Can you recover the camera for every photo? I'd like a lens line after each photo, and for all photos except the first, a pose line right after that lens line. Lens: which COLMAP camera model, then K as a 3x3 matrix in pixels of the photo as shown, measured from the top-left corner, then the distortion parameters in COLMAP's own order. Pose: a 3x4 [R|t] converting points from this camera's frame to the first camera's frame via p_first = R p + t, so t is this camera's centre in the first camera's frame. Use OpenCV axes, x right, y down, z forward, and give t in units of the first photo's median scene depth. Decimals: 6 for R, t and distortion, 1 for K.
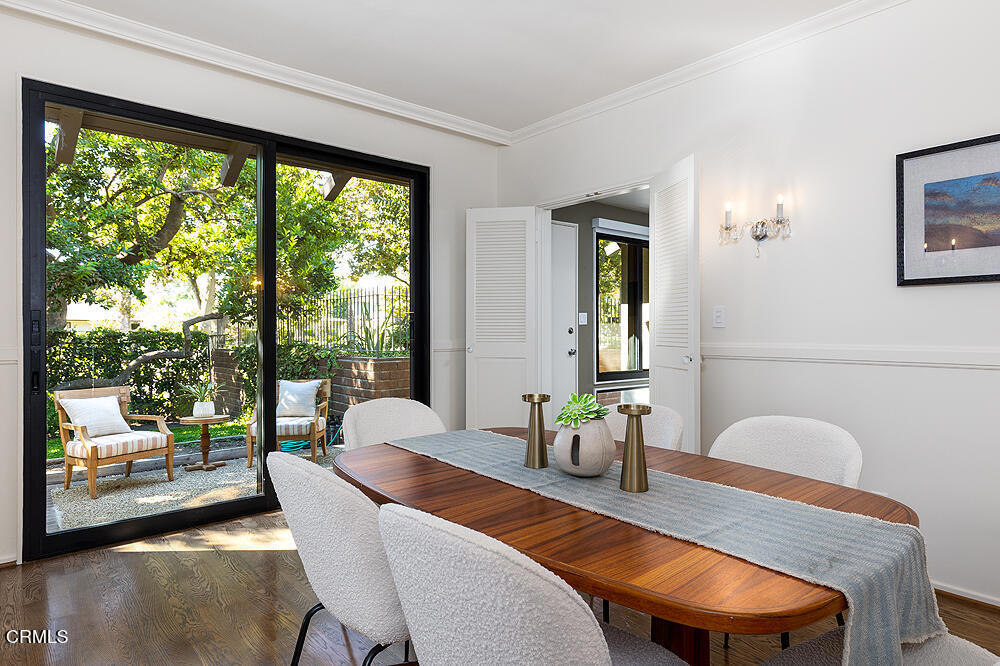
lens RADIAL K [[574.1, 0, 494.8], [0, 574.1, 331.2], [0, 0, 1]] dist [0.000178, -0.001321]
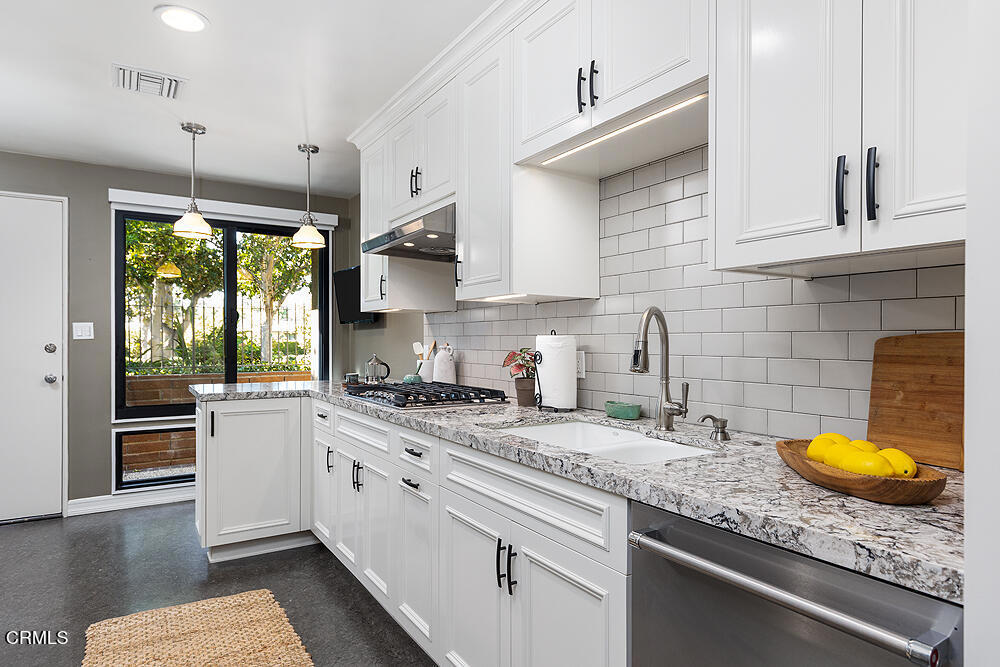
lens RADIAL K [[574.1, 0, 498.5], [0, 574.1, 341.5], [0, 0, 1]] dist [0.000178, -0.001321]
pose [[0.992568, -0.001953, -0.121676, 0.777547], [0.001896, 0.999998, -0.000583, -0.007888], [0.121677, 0.000348, 0.992570, 0.372968]]
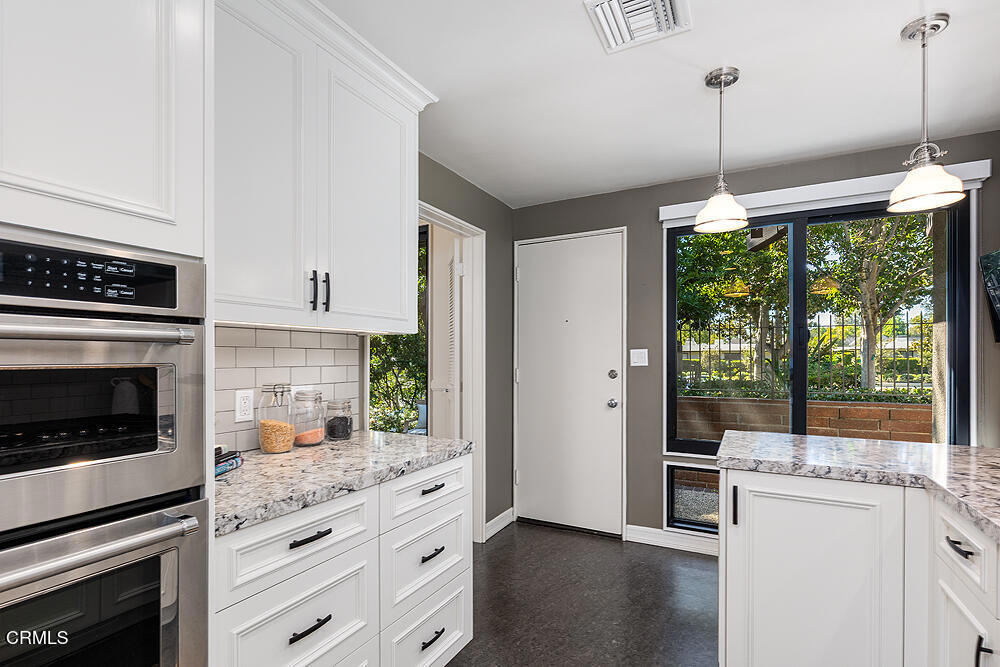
lens RADIAL K [[484.1, 0, 497.5], [0, 484.1, 356.6], [0, 0, 1]] dist [-0.003748, 0.000588]
pose [[0.384916, -0.002971, -0.922947, 0.658369], [-0.003326, 0.999984, -0.004606, -0.020742], [0.922946, 0.004843, 0.384899, 0.635561]]
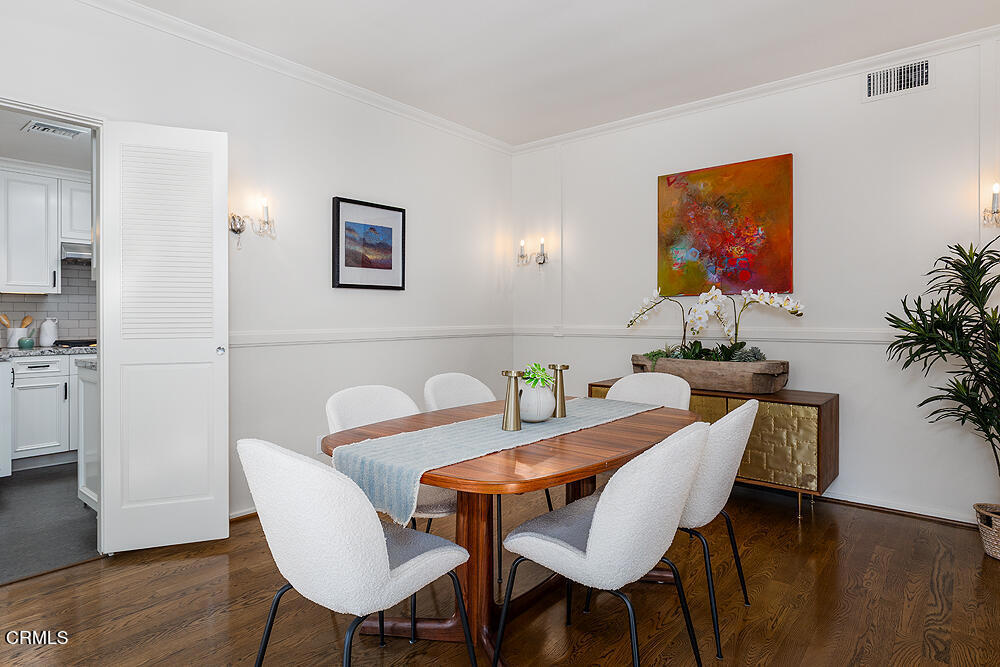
lens RADIAL K [[574.1, 0, 494.0], [0, 574.1, 323.0], [0, 0, 1]] dist [0.000178, -0.001321]
pose [[-0.174413, -0.012065, 0.984599, -0.383375], [0.005259, 0.999899, 0.013184, -0.003924], [-0.984659, 0.007478, -0.174332, 0.424300]]
